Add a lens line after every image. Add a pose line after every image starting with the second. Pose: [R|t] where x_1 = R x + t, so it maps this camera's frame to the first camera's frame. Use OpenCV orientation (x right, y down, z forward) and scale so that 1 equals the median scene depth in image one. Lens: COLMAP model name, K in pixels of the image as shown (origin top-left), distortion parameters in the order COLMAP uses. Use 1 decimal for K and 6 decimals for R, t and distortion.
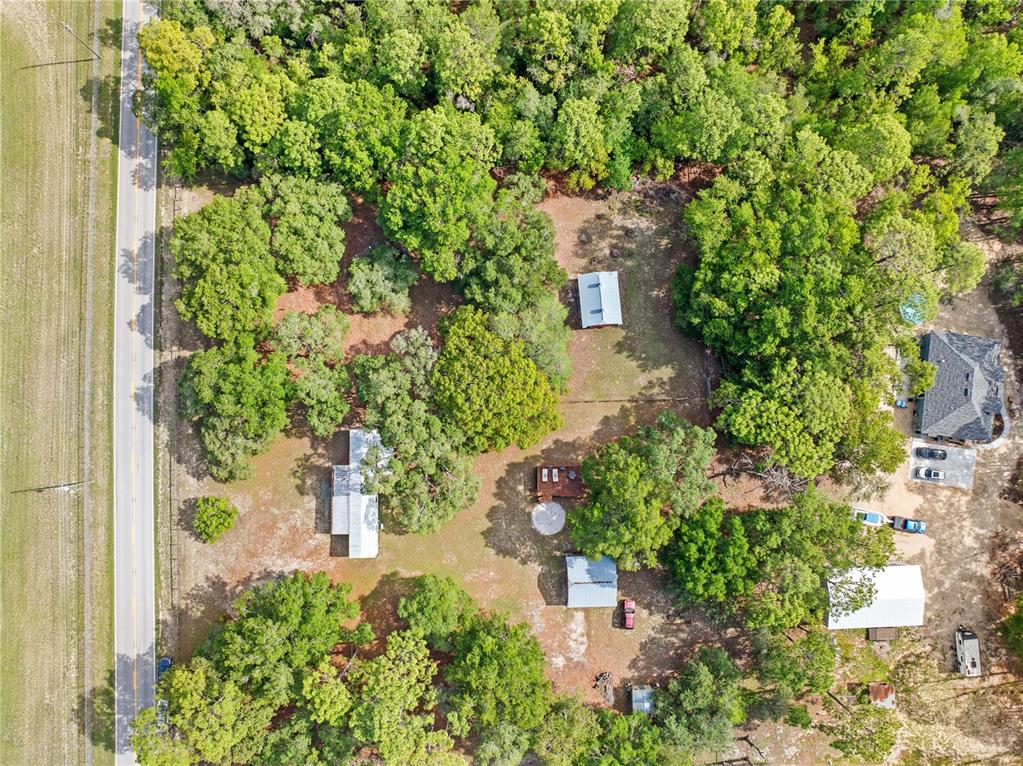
lens RADIAL K [[721.0, 0, 508.8], [0, 721.0, 380.7], [0, 0, 1]] dist [-0.049306, 0.014657]
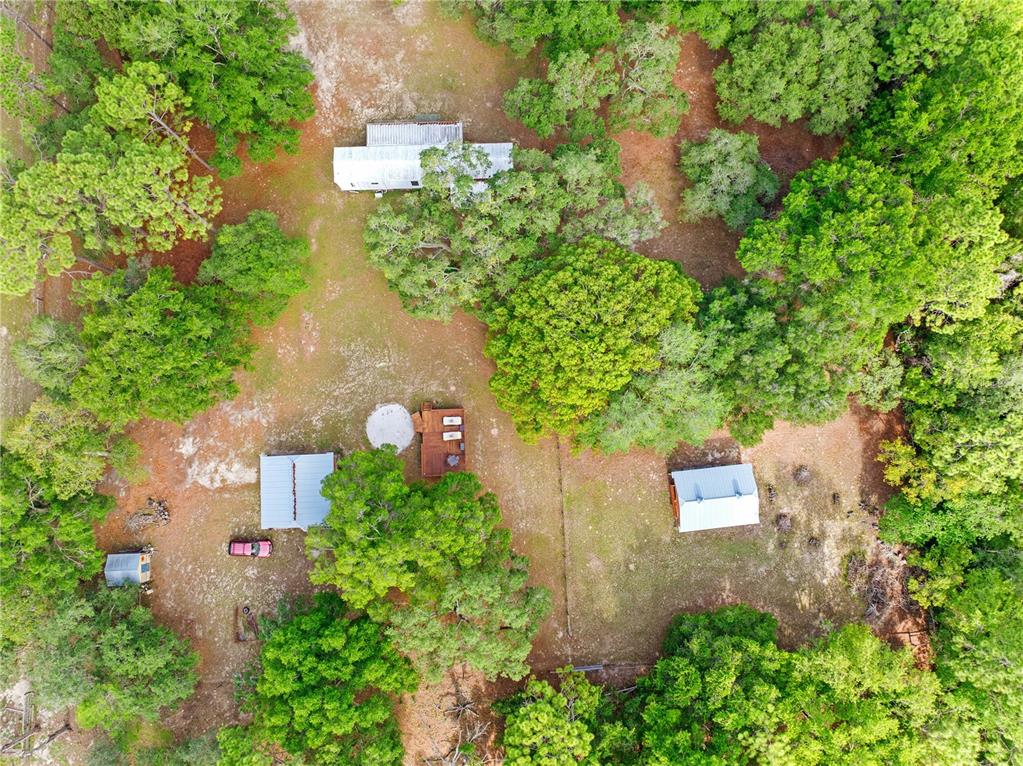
lens RADIAL K [[721.0, 0, 511.6], [0, 721.0, 382.3], [0, 0, 1]] dist [-0.049306, 0.014657]
pose [[0.020863, 0.992394, -0.121321, 0.103702], [-0.998012, 0.027890, 0.056514, 0.037236], [0.059468, 0.119900, 0.991003, 0.339330]]
